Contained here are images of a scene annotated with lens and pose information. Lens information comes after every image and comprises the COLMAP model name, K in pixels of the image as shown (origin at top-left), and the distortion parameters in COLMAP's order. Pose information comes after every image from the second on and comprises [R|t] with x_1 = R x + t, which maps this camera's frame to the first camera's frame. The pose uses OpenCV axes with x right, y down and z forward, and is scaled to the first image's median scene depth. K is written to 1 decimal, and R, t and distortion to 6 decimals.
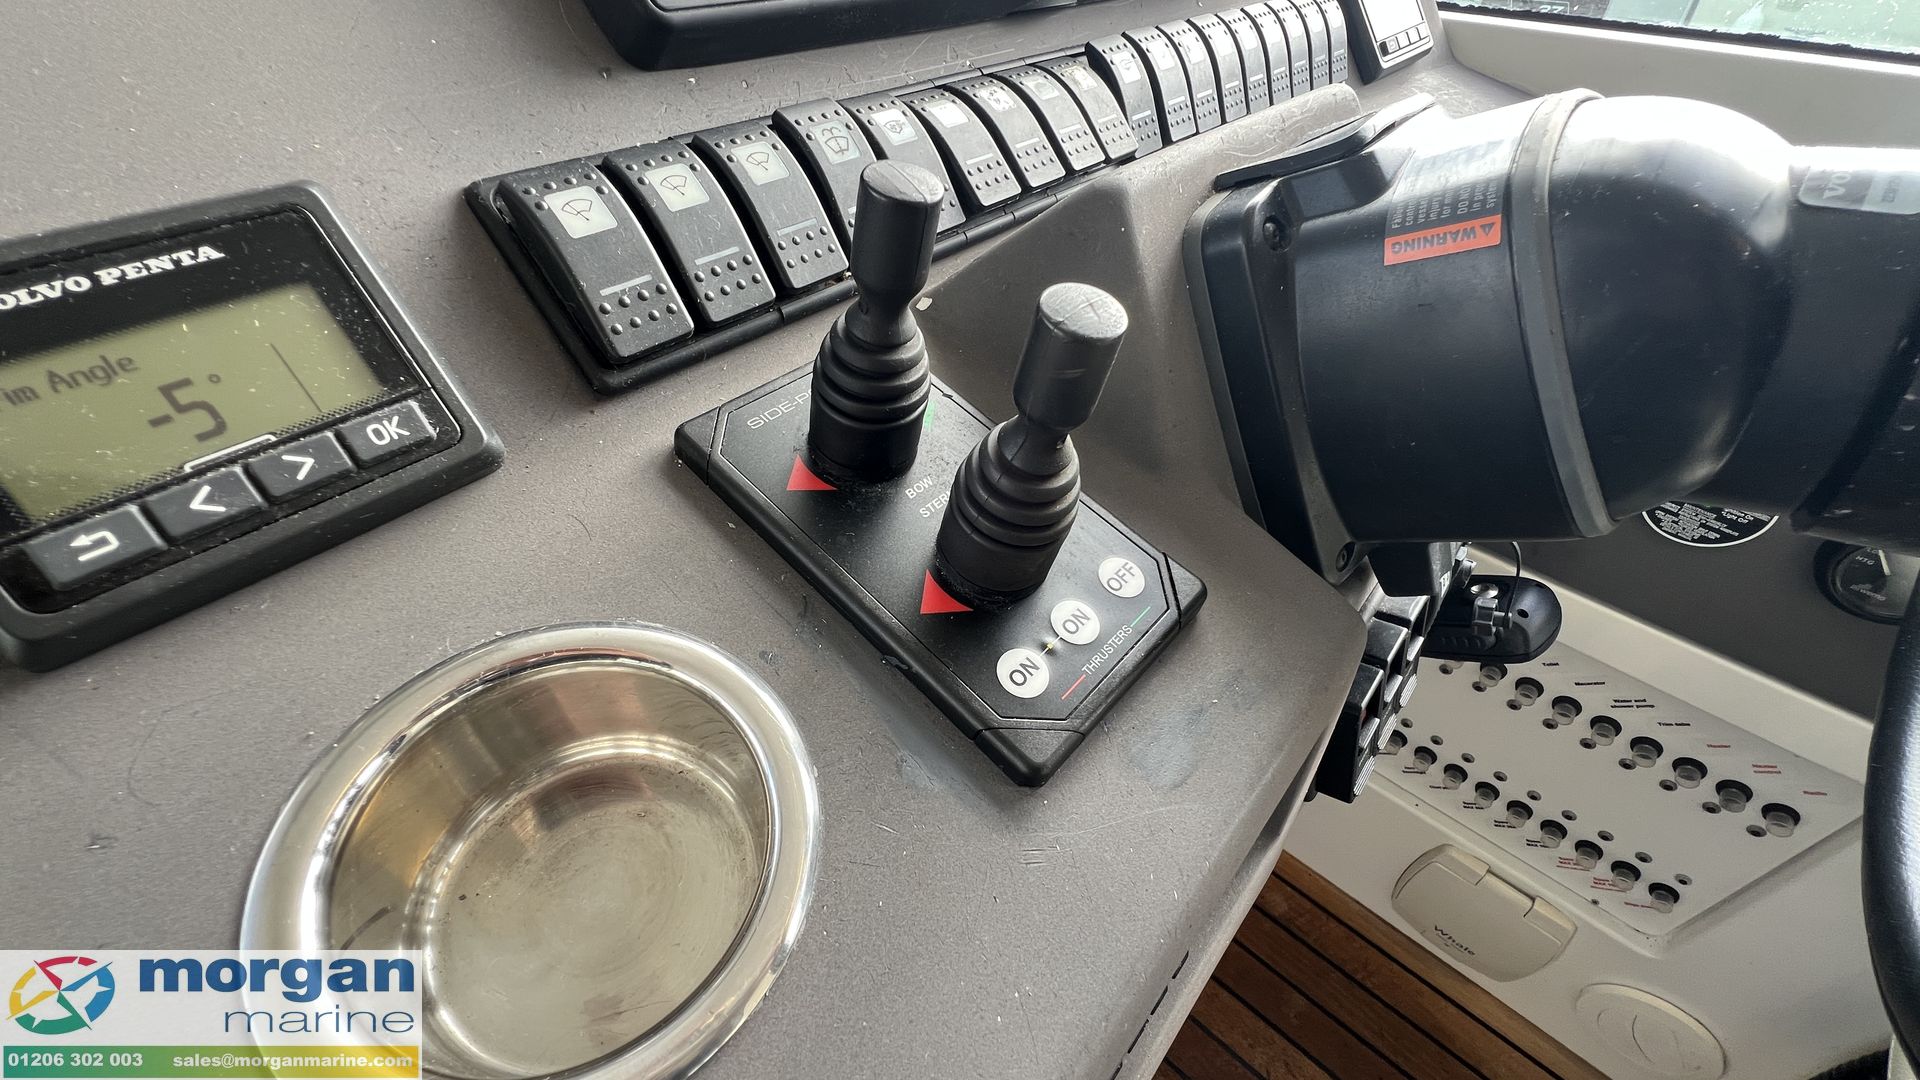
lens RADIAL K [[756.3, 0, 970.7], [0, 756.3, 523.4], [0, 0, 1]] dist [-0.002561, -0.000238]
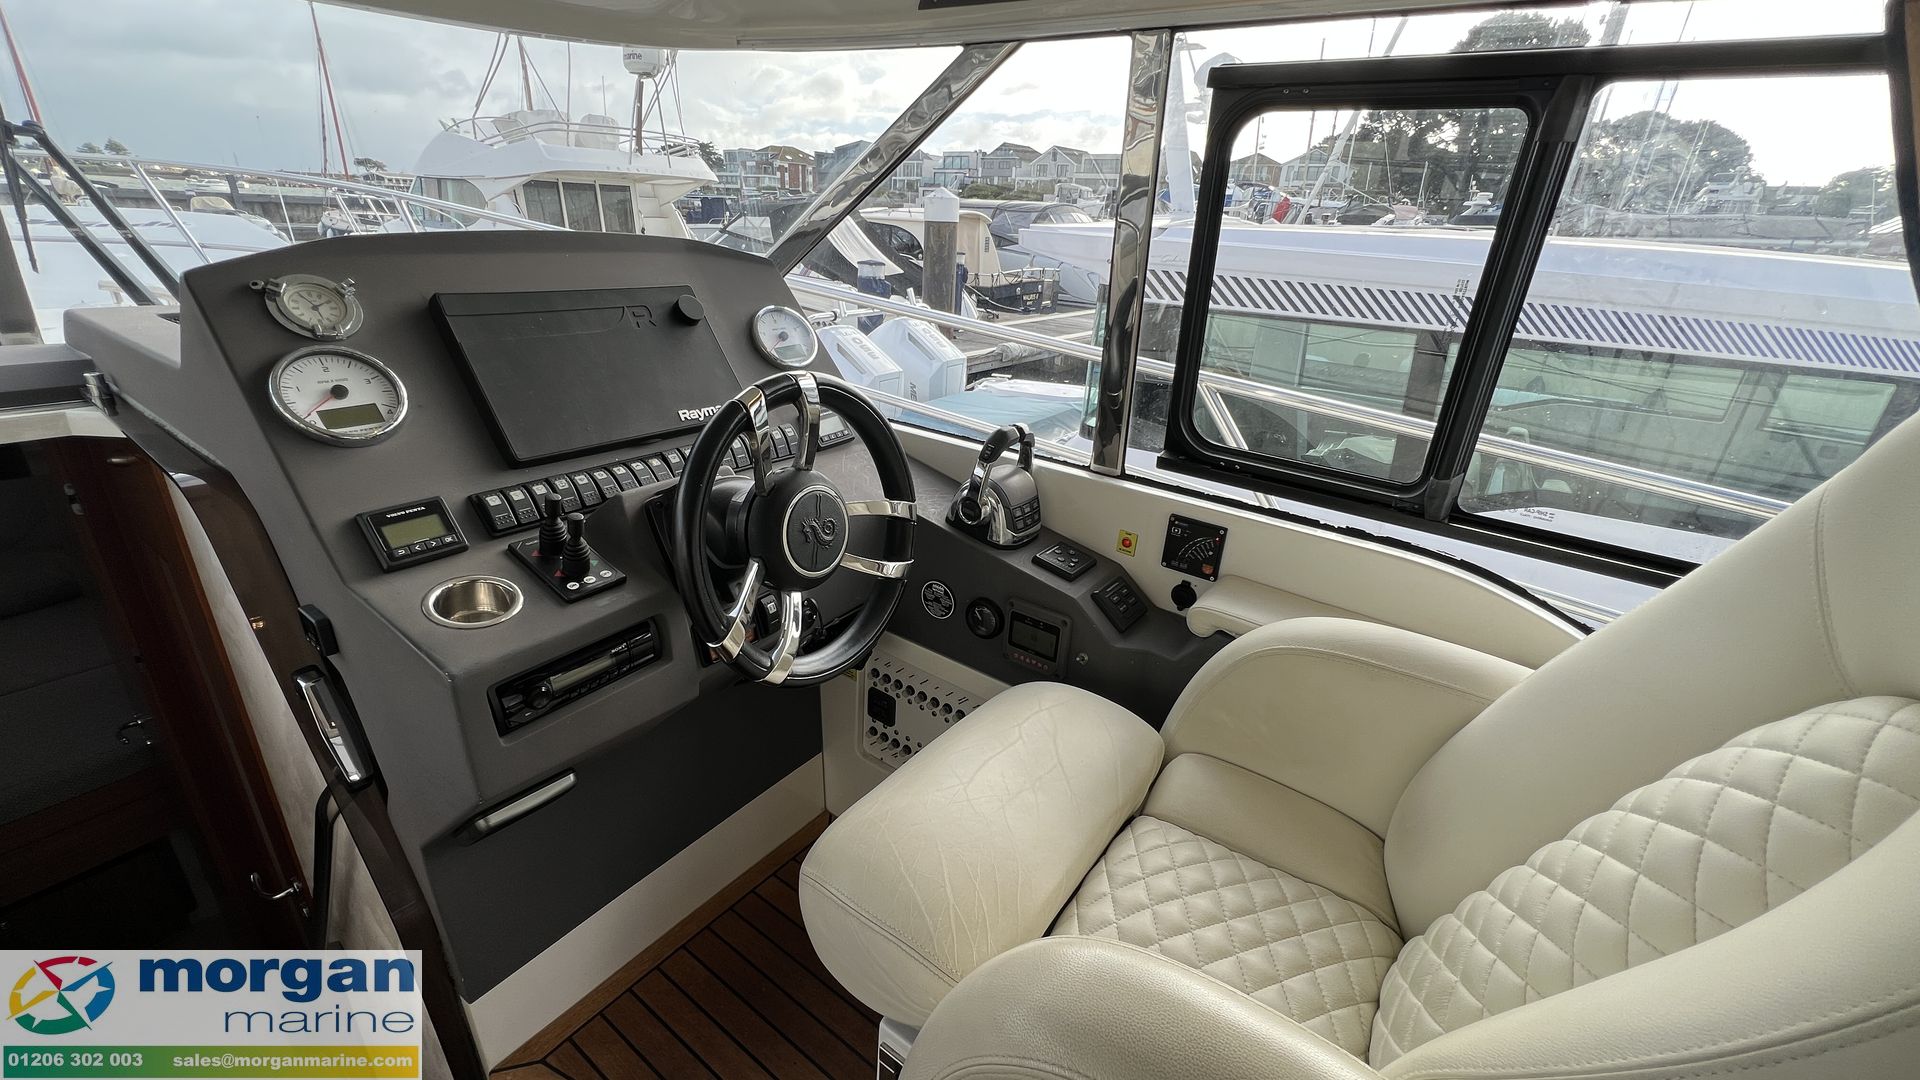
lens RADIAL K [[756.3, 0, 957.8], [0, 756.3, 552.9], [0, 0, 1]] dist [-0.002561, -0.000238]
pose [[0.994178, -0.009893, 0.107297, 2.001485], [0.042429, 0.951273, -0.305416, 1.578692], [-0.099047, 0.308190, 0.946155, -3.940193]]
